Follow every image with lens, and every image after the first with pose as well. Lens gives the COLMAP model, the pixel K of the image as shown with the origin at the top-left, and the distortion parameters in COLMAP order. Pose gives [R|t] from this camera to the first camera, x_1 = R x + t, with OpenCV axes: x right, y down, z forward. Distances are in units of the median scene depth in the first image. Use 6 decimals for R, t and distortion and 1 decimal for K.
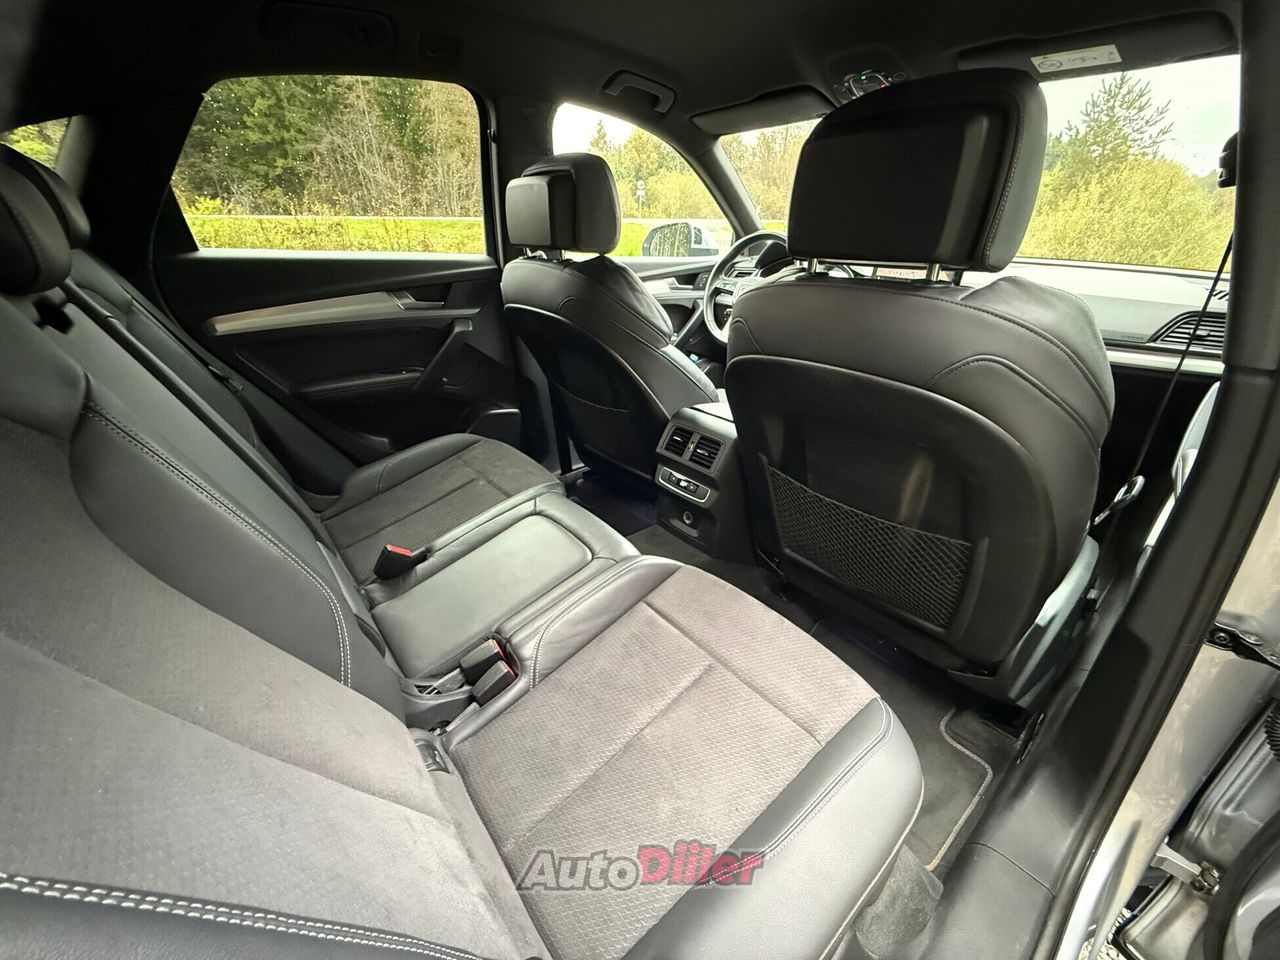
lens RADIAL K [[511.2, 0, 633.8], [0, 511.2, 482.8], [0, 0, 1]] dist [0.000509, -0.000397]
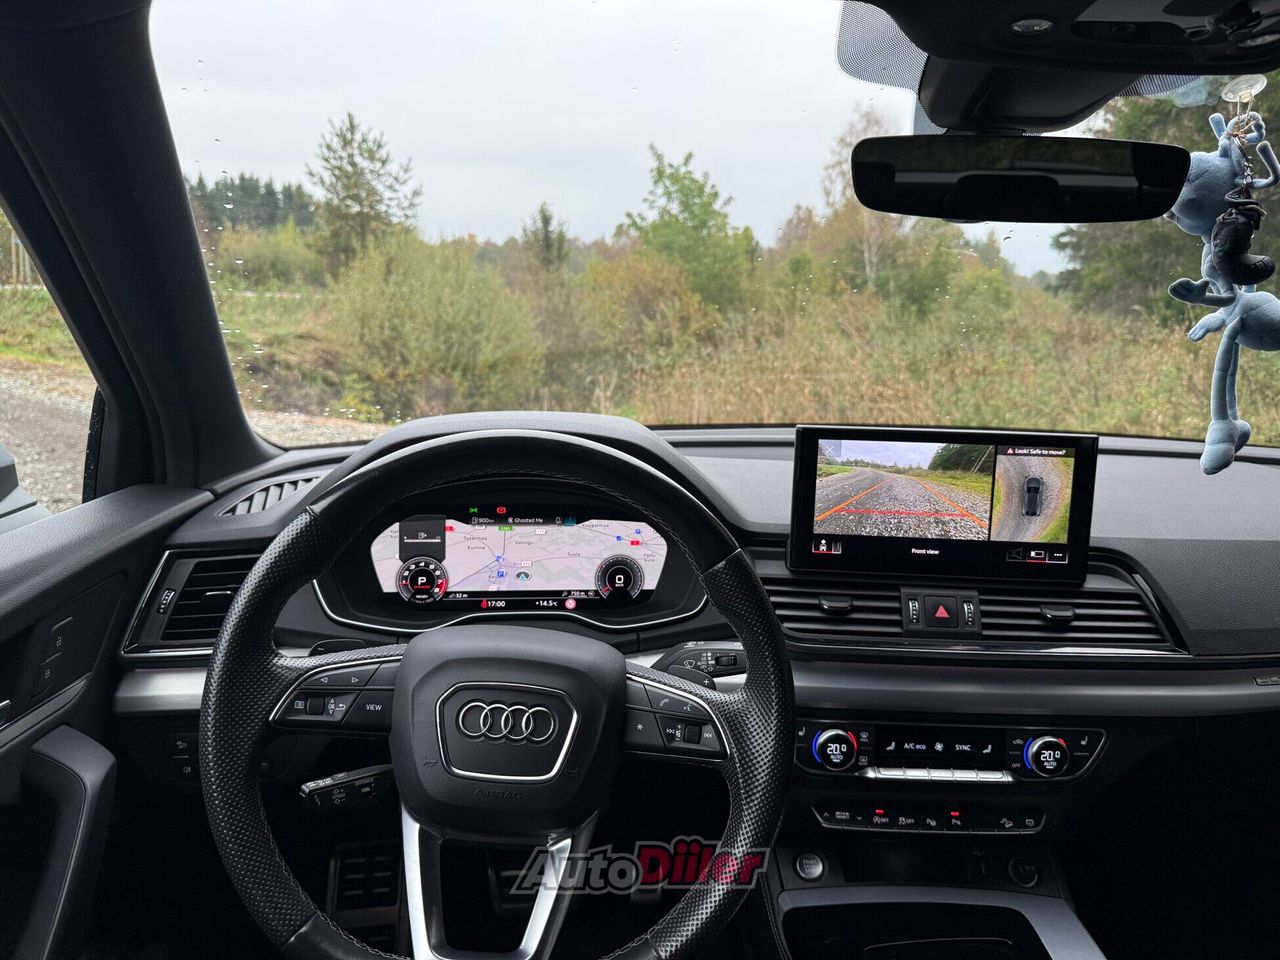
lens RADIAL K [[913.1, 0, 644.3], [0, 913.1, 484.2], [0, 0, 1]] dist [0.040082, -0.042418]
pose [[0.548305, -0.152440, 0.822267, -0.002039], [0.359597, 0.930681, -0.067248, -0.045265], [-0.755018, 0.332557, 0.565114, 0.079339]]
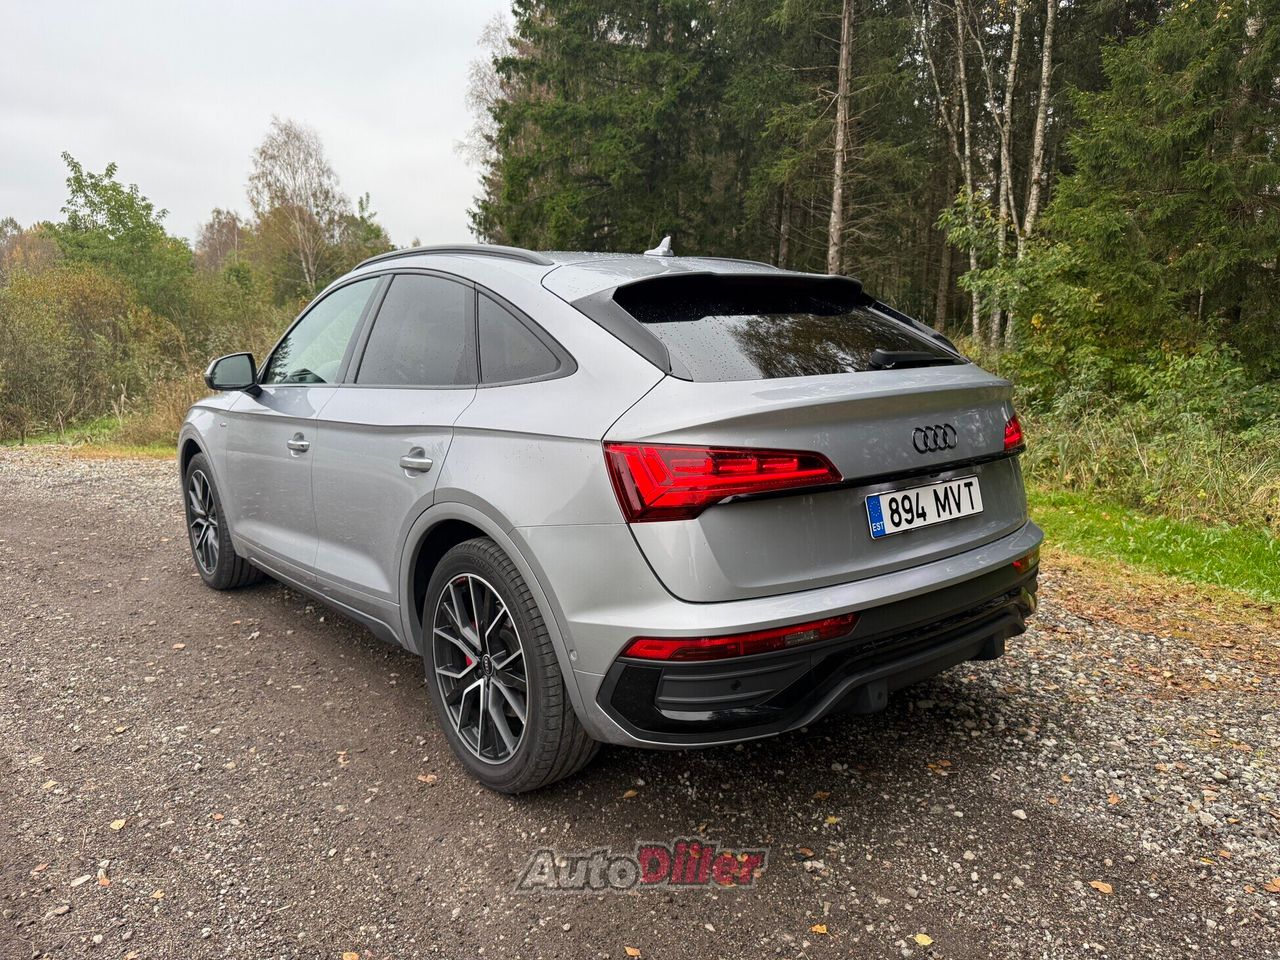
lens RADIAL K [[913.1, 0, 649.1], [0, 913.1, 486.1], [0, 0, 1]] dist [0.040082, -0.042418]
pose [[-0.008883, -0.185702, 0.982566, -0.253308], [0.451512, 0.875990, 0.169641, -0.028116], [-0.892221, 0.445147, 0.076065, 0.028688]]
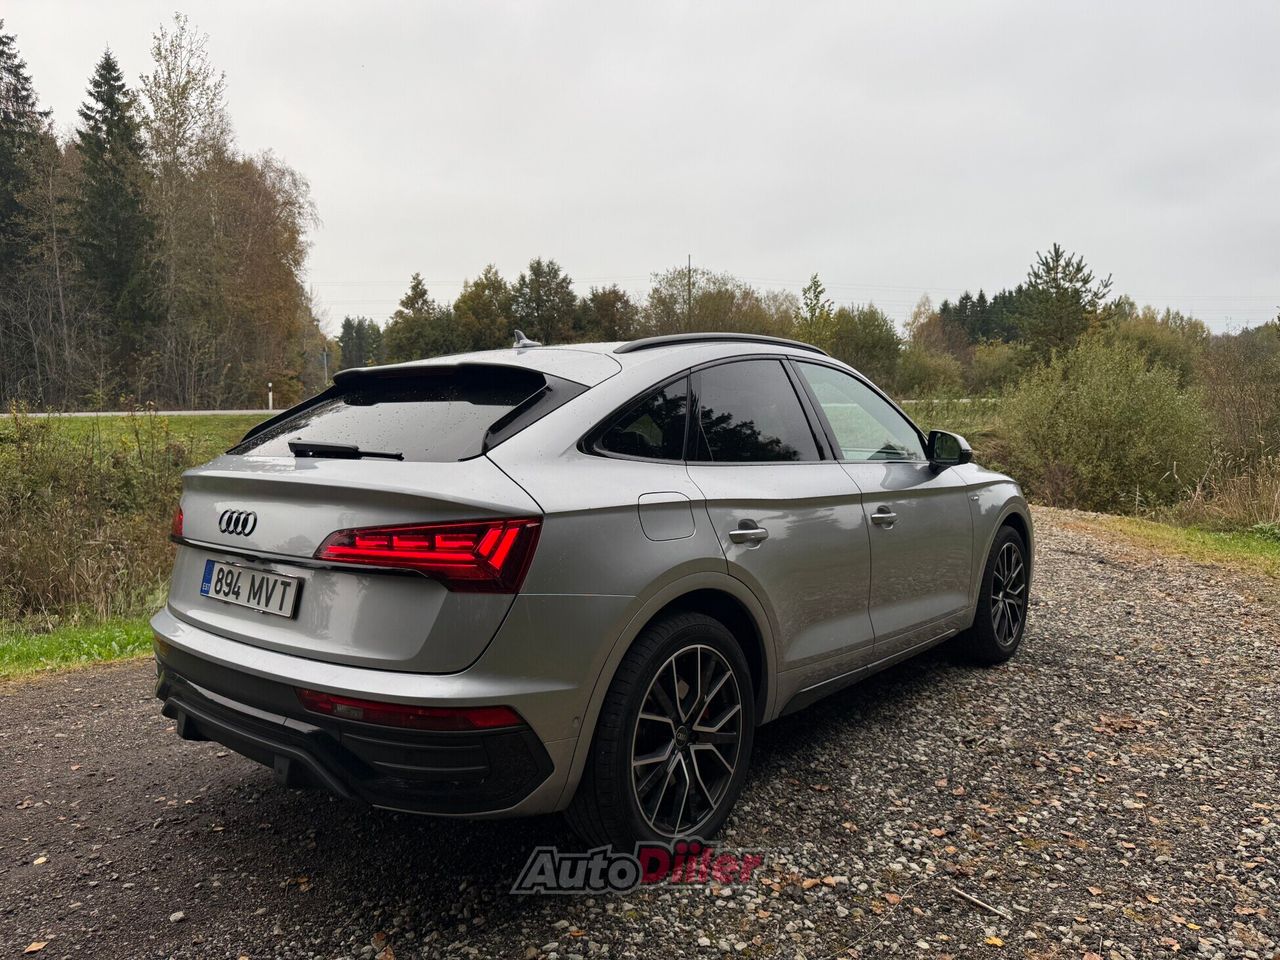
lens RADIAL K [[913.1, 0, 617.2], [0, 913.1, 492.8], [0, 0, 1]] dist [0.040082, -0.042418]
pose [[0.986278, -0.038536, 0.160530, -0.047910], [0.094748, 0.928421, -0.359246, 0.078855], [-0.135196, 0.369526, 0.919333, -0.178580]]
